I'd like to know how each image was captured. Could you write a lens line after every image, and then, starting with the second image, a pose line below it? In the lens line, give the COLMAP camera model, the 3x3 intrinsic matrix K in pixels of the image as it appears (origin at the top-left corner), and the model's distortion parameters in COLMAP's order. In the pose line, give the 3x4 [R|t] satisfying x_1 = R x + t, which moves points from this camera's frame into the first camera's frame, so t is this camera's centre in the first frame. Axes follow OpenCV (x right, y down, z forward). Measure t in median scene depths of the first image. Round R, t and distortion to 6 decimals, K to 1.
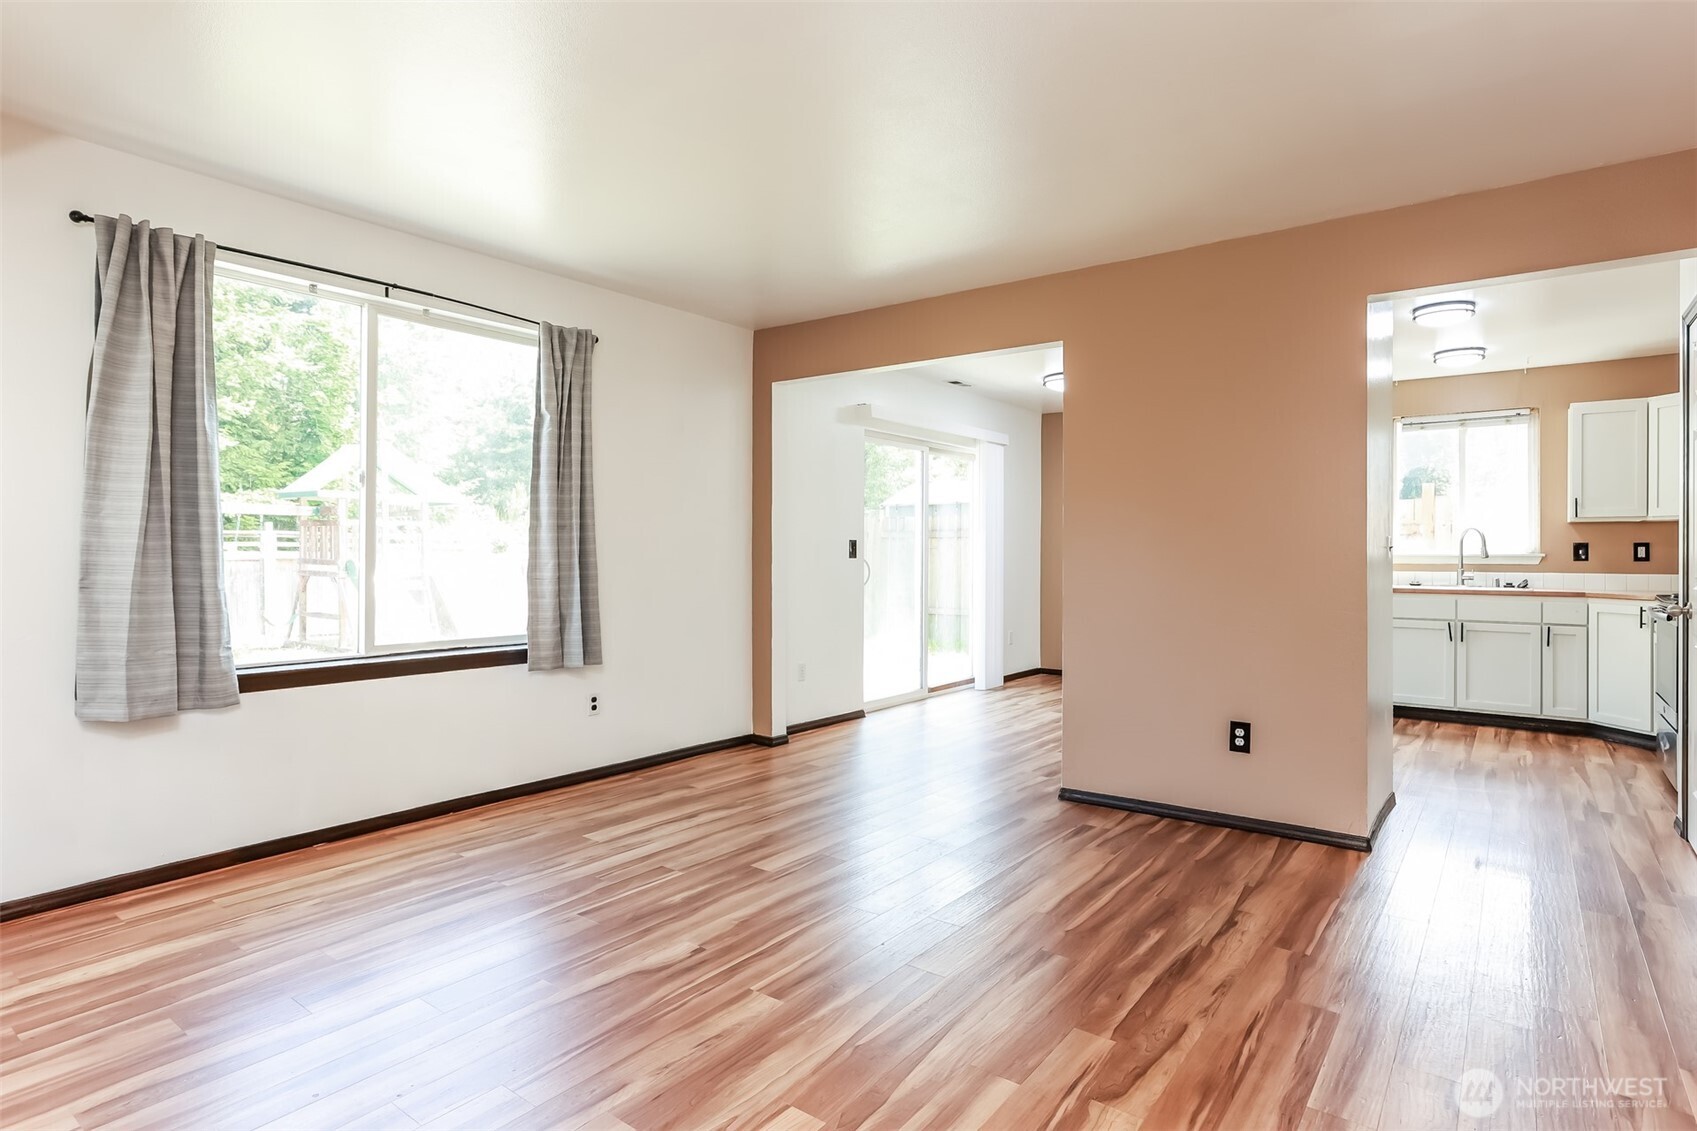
lens RADIAL K [[898.9, 0, 847.3], [0, 898.9, 552.6], [0, 0, 1]] dist [-0.014219, 0.001257]
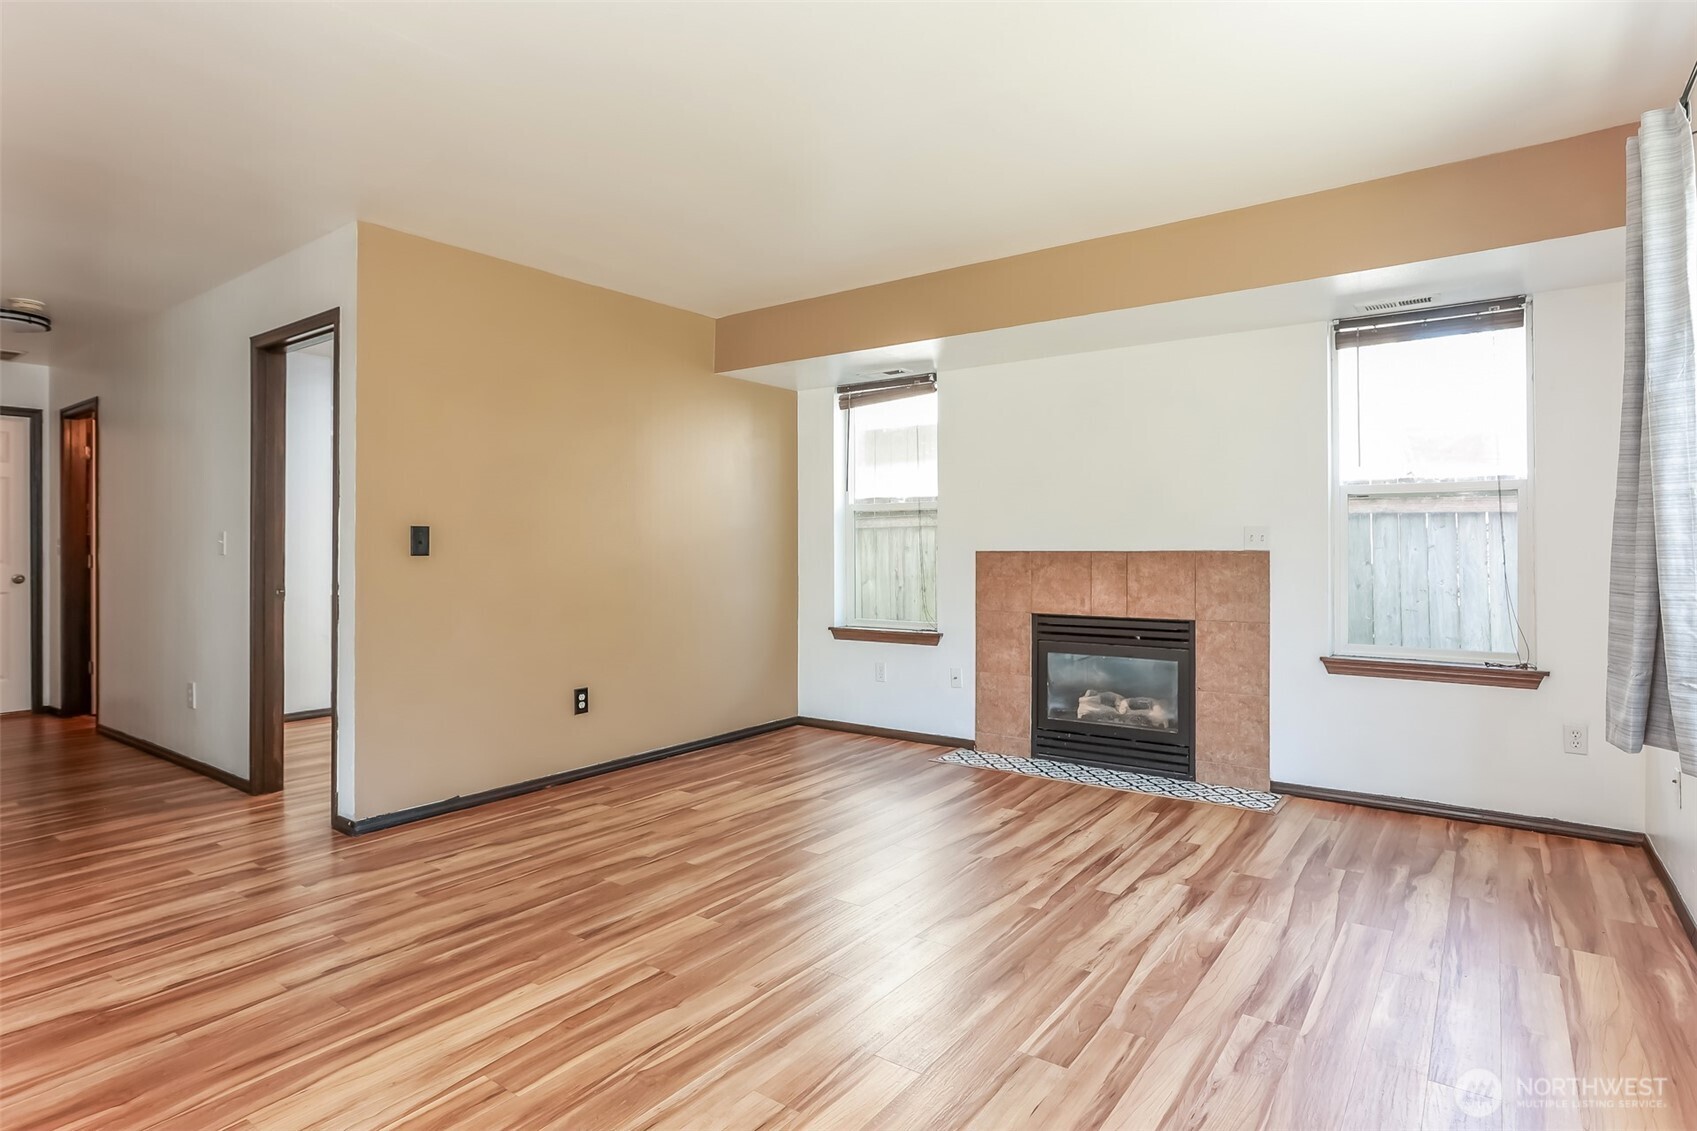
lens RADIAL K [[898.9, 0, 851.4], [0, 898.9, 562.8], [0, 0, 1]] dist [-0.014219, 0.001257]
pose [[-0.999732, 0.002128, -0.023065, -0.059603], [0.001832, 0.999916, 0.012847, 0.004744], [0.023090, 0.012801, -0.999651, 1.937278]]
